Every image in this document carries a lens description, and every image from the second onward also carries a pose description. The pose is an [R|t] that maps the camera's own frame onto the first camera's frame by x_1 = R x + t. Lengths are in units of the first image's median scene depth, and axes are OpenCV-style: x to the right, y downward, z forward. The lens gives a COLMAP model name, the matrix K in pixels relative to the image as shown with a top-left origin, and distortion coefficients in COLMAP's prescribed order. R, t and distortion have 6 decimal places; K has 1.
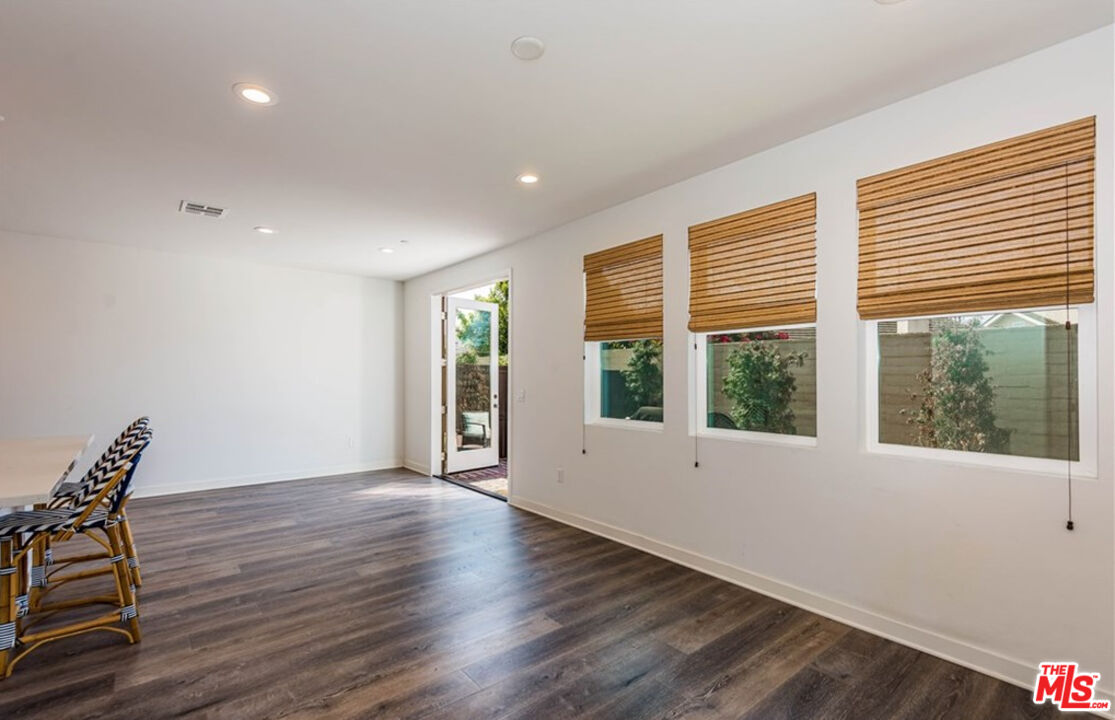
lens RADIAL K [[503.2, 0, 554.7], [0, 503.2, 369.4], [0, 0, 1]] dist [0.009168, -0.000625]
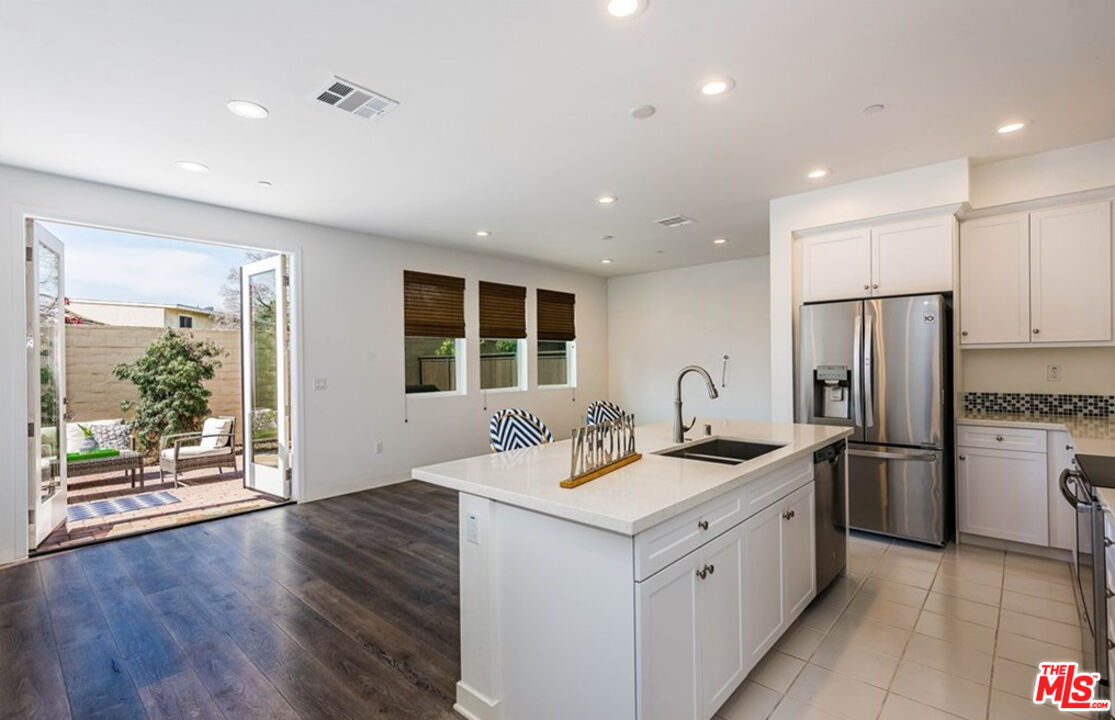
lens RADIAL K [[503.2, 0, 540.0], [0, 503.2, 362.8], [0, 0, 1]] dist [0.009168, -0.000625]
pose [[-0.122923, -0.001968, 0.992414, -1.565755], [0.002011, 0.999995, 0.002232, 0.011750], [-0.992414, 0.002270, -0.122919, 0.994496]]
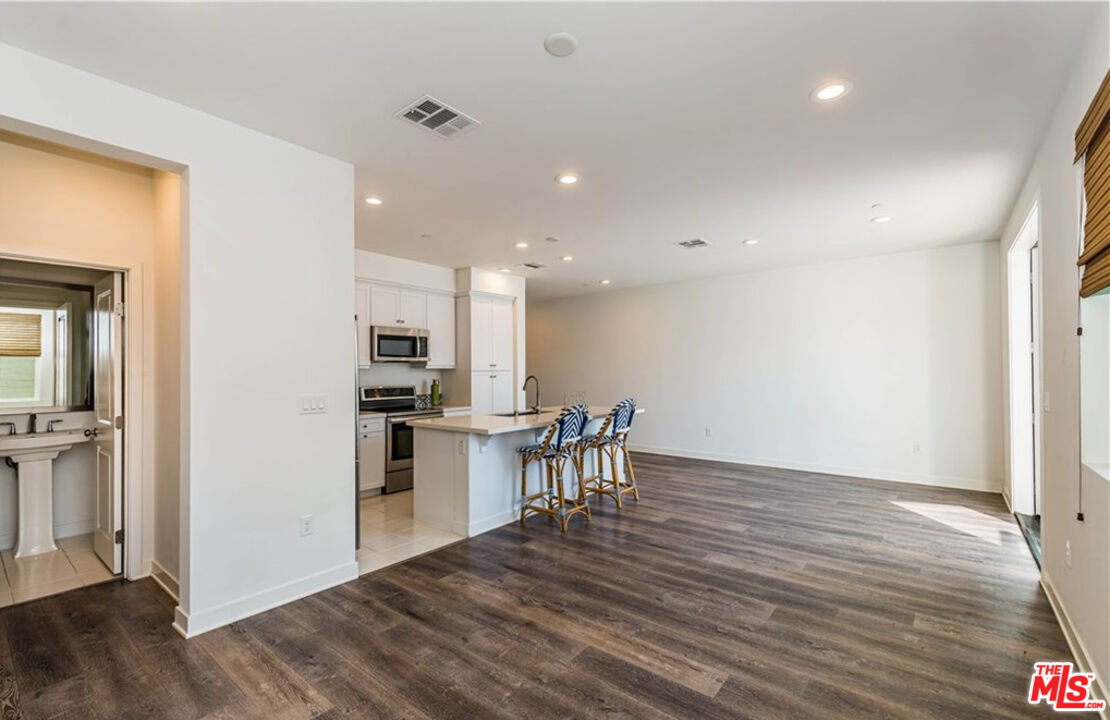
lens RADIAL K [[481.5, 0, 563.9], [0, 481.5, 366.7], [0, 0, 1]] dist [0.007096, -0.001059]
pose [[0.215868, -0.012964, -0.976336, 0.519486], [0.018415, 0.999788, -0.009204, 0.007244], [0.976249, -0.015993, 0.216061, 0.472376]]
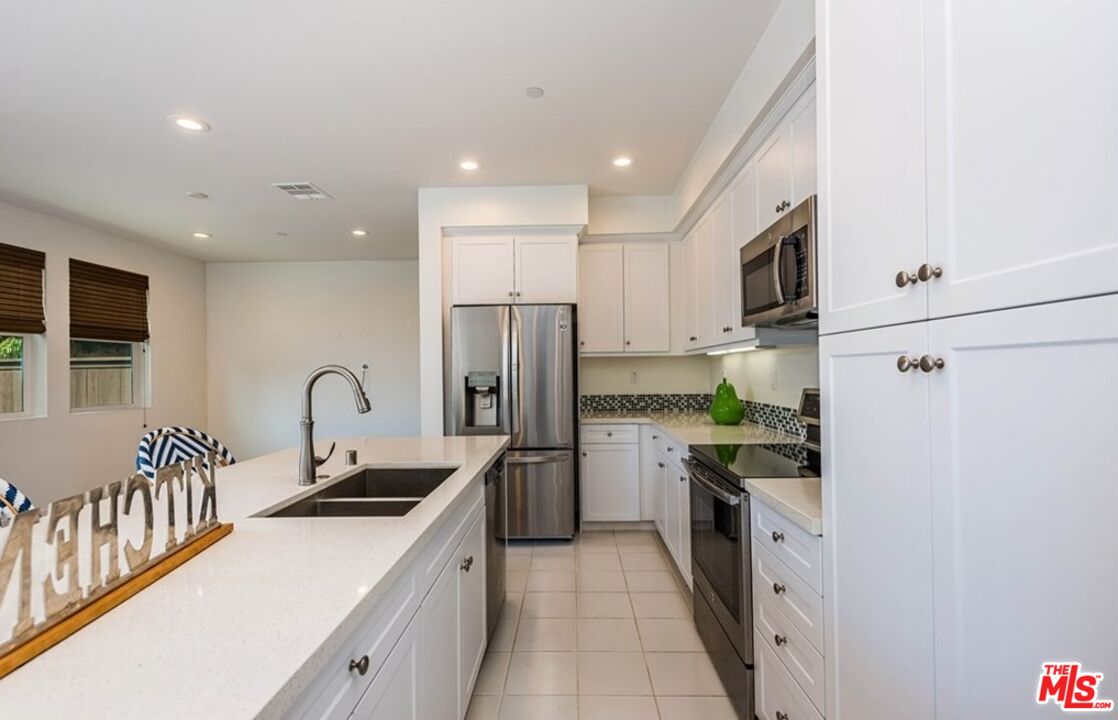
lens RADIAL K [[487.4, 0, 562.3], [0, 487.4, 368.9], [0, 0, 1]] dist [0.000103, -0.000600]
pose [[-0.766872, 0.012977, 0.641669, -1.334394], [0.005617, 0.999893, -0.013509, 0.029745], [-0.641775, -0.006755, -0.766863, 0.899333]]
